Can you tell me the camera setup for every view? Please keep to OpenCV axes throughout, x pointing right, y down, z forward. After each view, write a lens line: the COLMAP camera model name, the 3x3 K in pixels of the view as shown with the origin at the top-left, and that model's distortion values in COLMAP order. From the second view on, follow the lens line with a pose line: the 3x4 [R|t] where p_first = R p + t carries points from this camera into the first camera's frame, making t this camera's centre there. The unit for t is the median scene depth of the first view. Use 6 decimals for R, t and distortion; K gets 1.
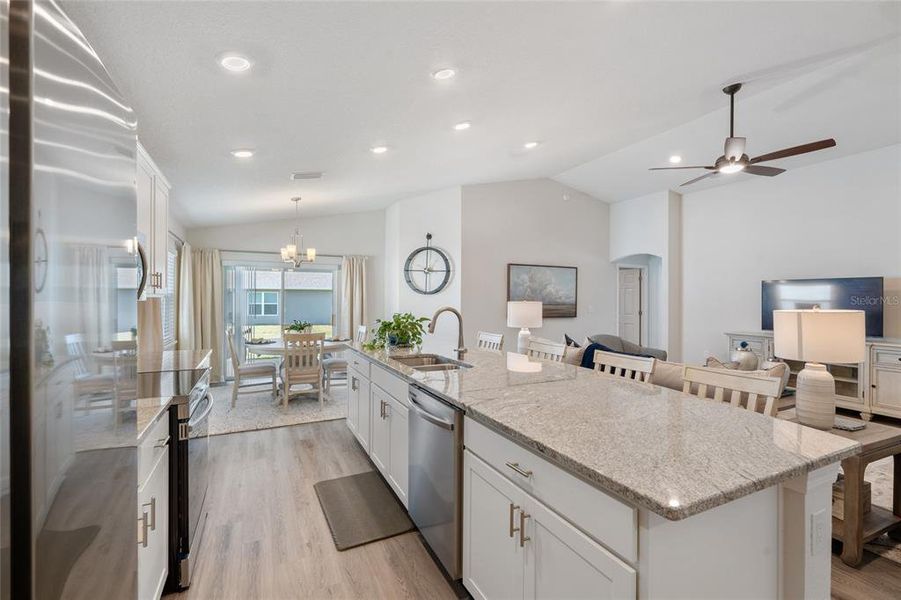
lens RADIAL K [[395.3, 0, 450.5], [0, 395.3, 300.0], [0, 0, 1]] dist [-0.003050, -0.000478]
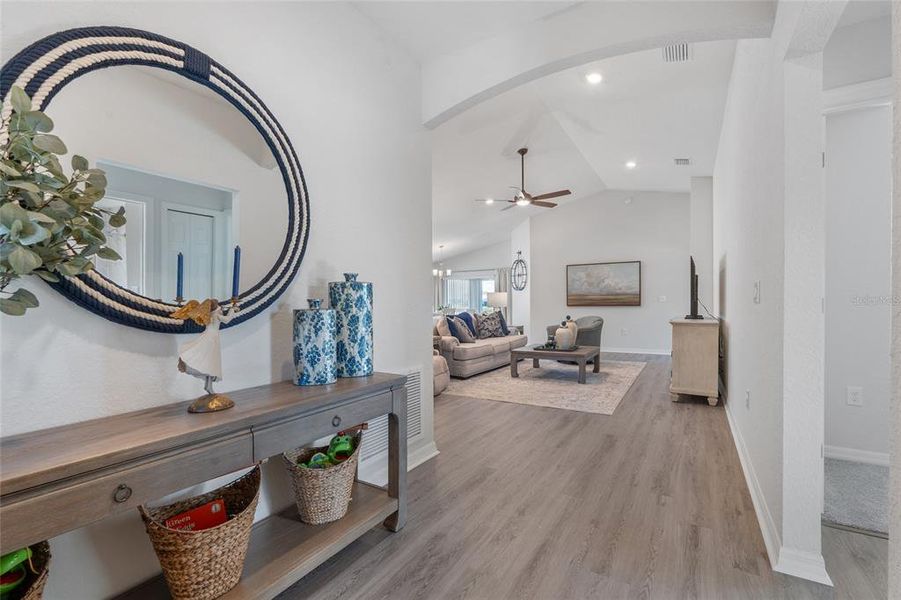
lens RADIAL K [[392.4, 0, 450.5], [0, 392.4, 300.0], [0, 0, 1]] dist [-0.002469, -0.000463]
pose [[0.544344, -0.019139, -0.838643, 1.072761], [0.008716, 0.999815, -0.017160, 0.046605], [0.838816, 0.002032, 0.544410, -0.056086]]
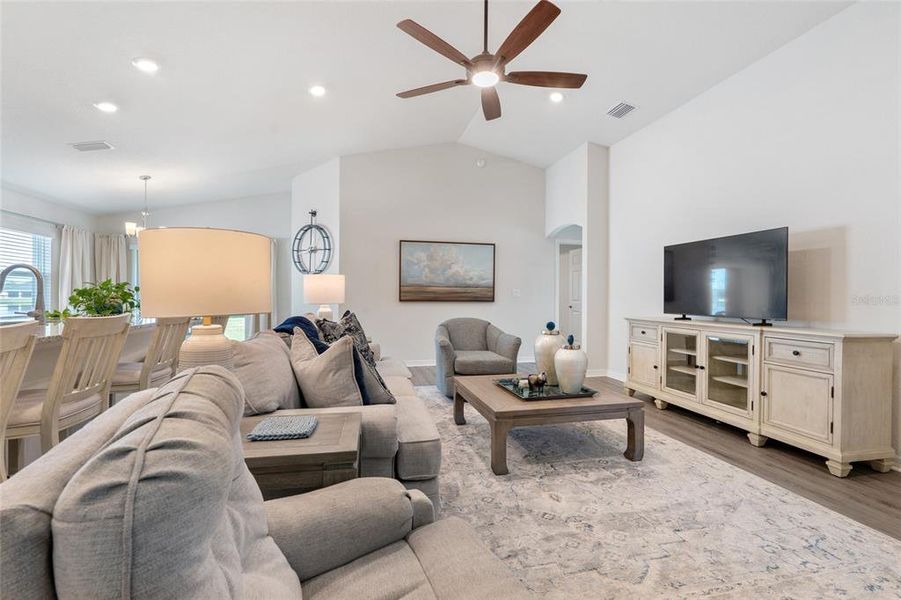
lens RADIAL K [[392.4, 0, 450.5], [0, 392.4, 300.0], [0, 0, 1]] dist [-0.002469, -0.000463]
pose [[0.974273, 0.001420, -0.225368, 0.471040], [-0.000128, 0.999983, 0.005744, 0.039234], [0.225372, -0.005567, 0.974257, 0.163672]]
